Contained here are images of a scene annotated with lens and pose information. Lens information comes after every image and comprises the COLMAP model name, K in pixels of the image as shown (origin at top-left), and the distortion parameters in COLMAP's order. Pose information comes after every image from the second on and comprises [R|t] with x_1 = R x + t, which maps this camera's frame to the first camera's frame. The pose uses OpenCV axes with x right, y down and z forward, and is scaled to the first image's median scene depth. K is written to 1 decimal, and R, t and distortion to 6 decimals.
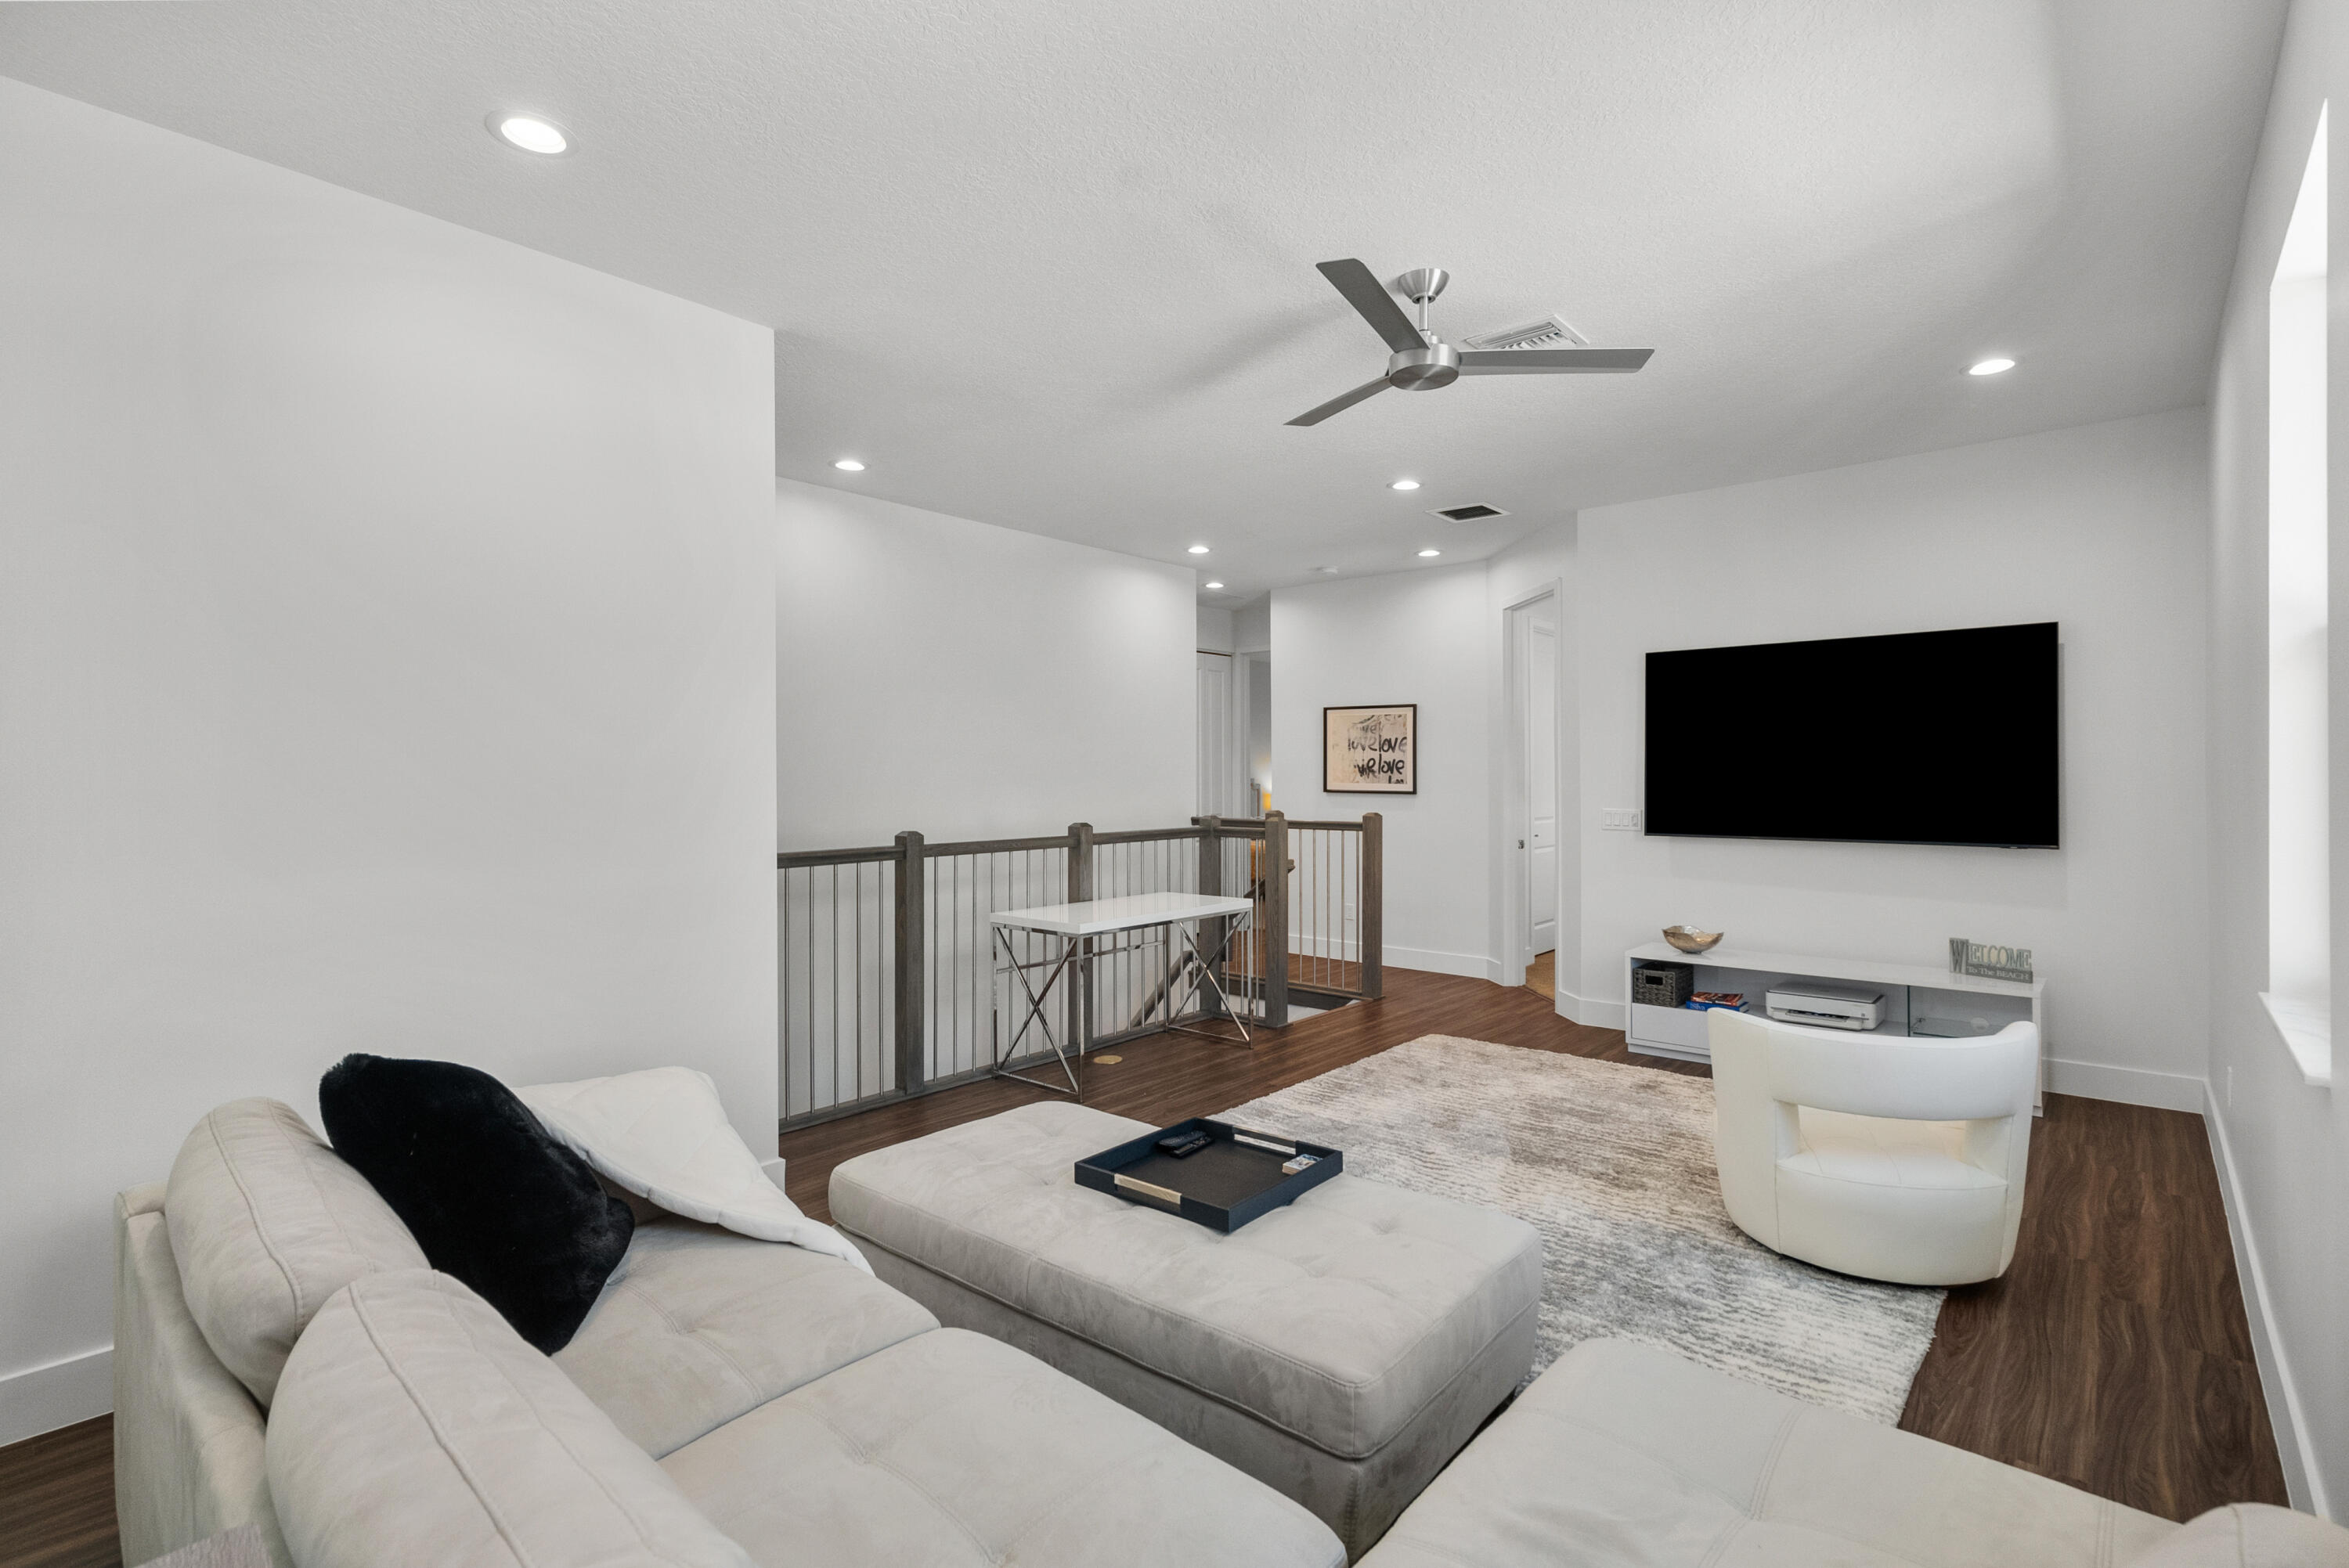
lens RADIAL K [[1094.2, 0, 1171.2], [0, 1094.2, 771.5], [0, 0, 1]] dist [0.000424, 0.000628]
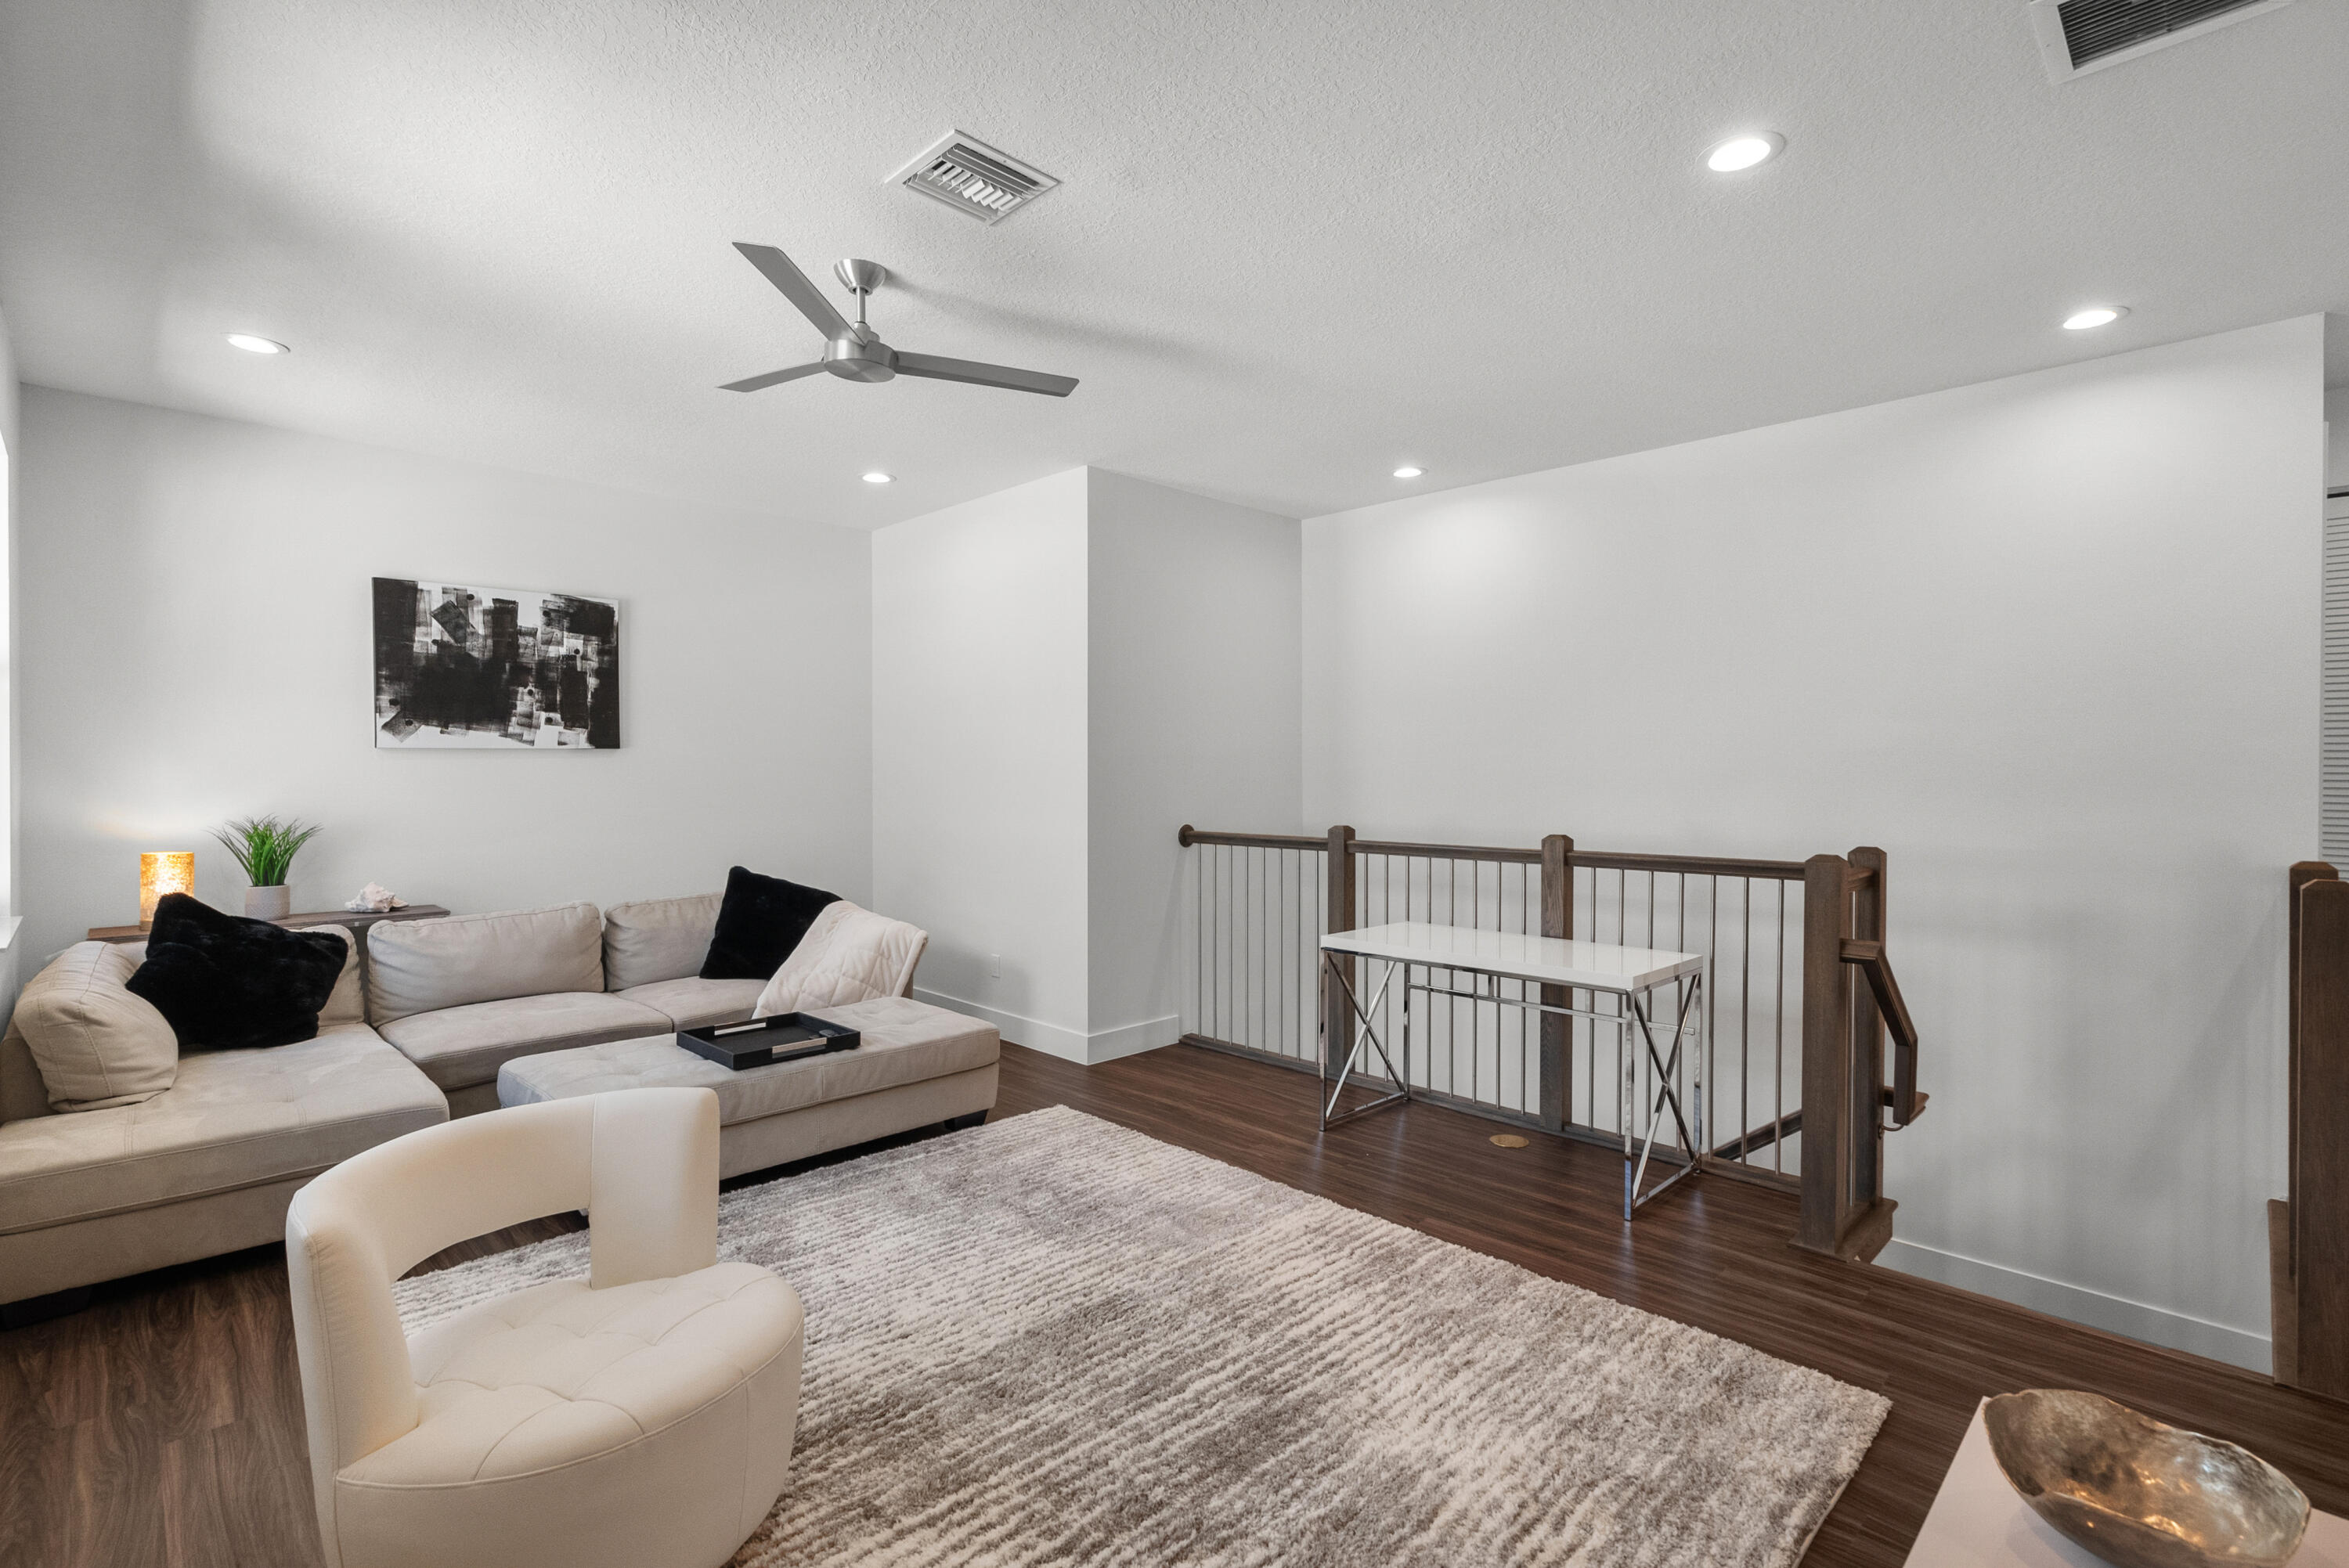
lens RADIAL K [[1094.2, 0, 1171.2], [0, 1094.2, 771.5], [0, 0, 1]] dist [0.000424, 0.000628]
pose [[-0.077283, 0.006885, -0.996985, 0.739768], [0.006543, 0.999958, 0.006398, -0.004394], [0.996988, -0.006029, -0.077325, 0.835922]]
